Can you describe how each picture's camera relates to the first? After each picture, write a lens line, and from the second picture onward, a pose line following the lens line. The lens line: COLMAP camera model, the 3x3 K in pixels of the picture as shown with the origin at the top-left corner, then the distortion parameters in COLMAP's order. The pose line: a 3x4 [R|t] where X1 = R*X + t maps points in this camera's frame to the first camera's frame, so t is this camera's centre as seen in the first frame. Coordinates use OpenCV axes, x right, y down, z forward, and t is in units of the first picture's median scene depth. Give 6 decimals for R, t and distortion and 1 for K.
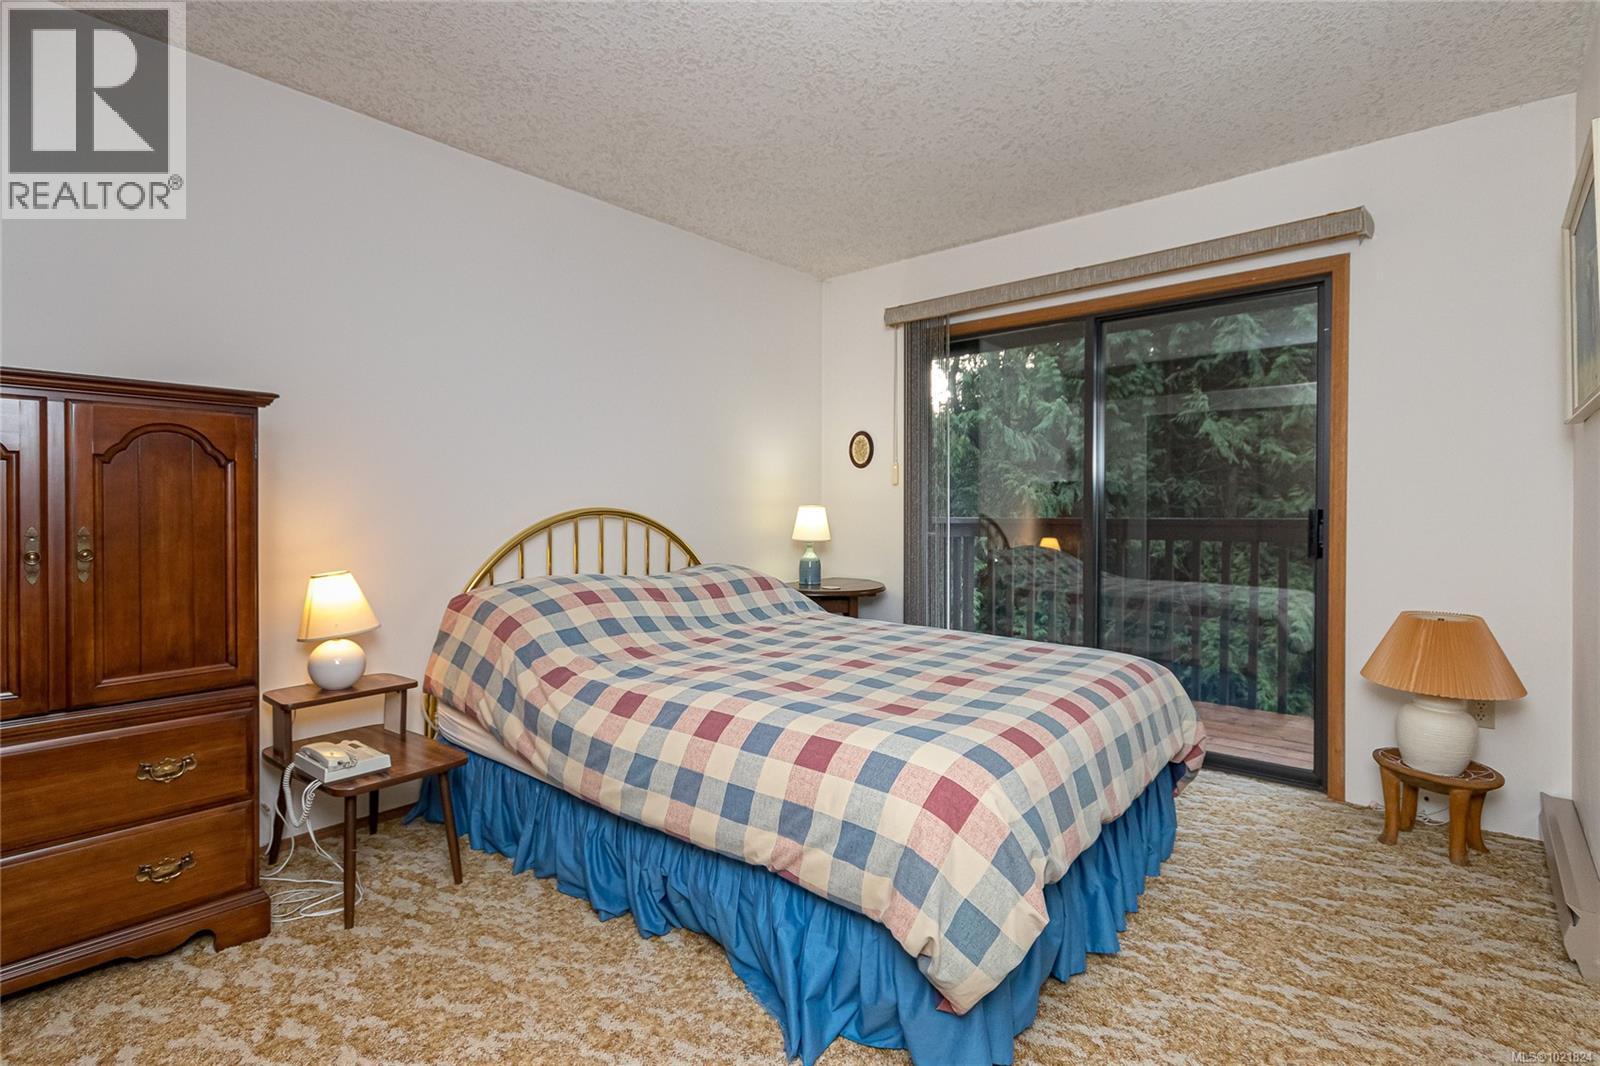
lens RADIAL K [[760.2, 0, 787.5], [0, 760.2, 538.3], [0, 0, 1]] dist [0.000328, 0.000203]
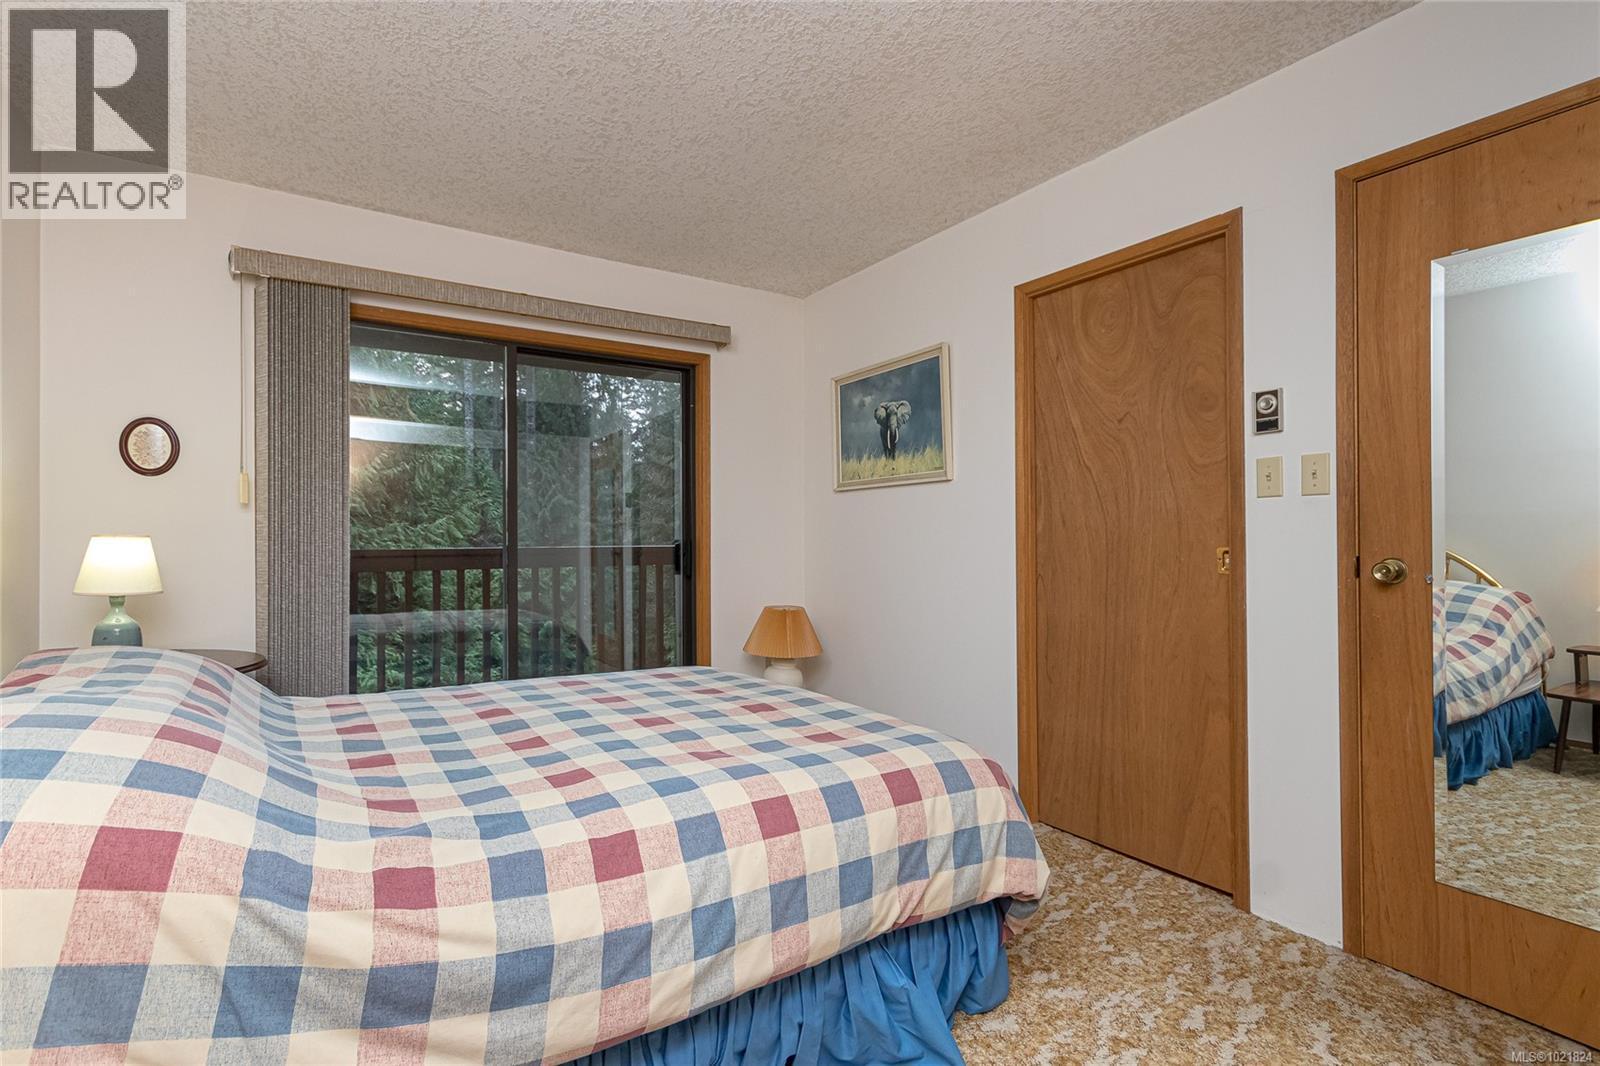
lens RADIAL K [[739.7, 0, 792.8], [0, 739.7, 560.5], [0, 0, 1]] dist [0.001590, 0.000430]
pose [[0.291159, -0.031211, 0.956165, -0.504148], [0.035011, 0.999146, 0.021953, -0.024475], [-0.956034, 0.027084, 0.292003, 0.457661]]
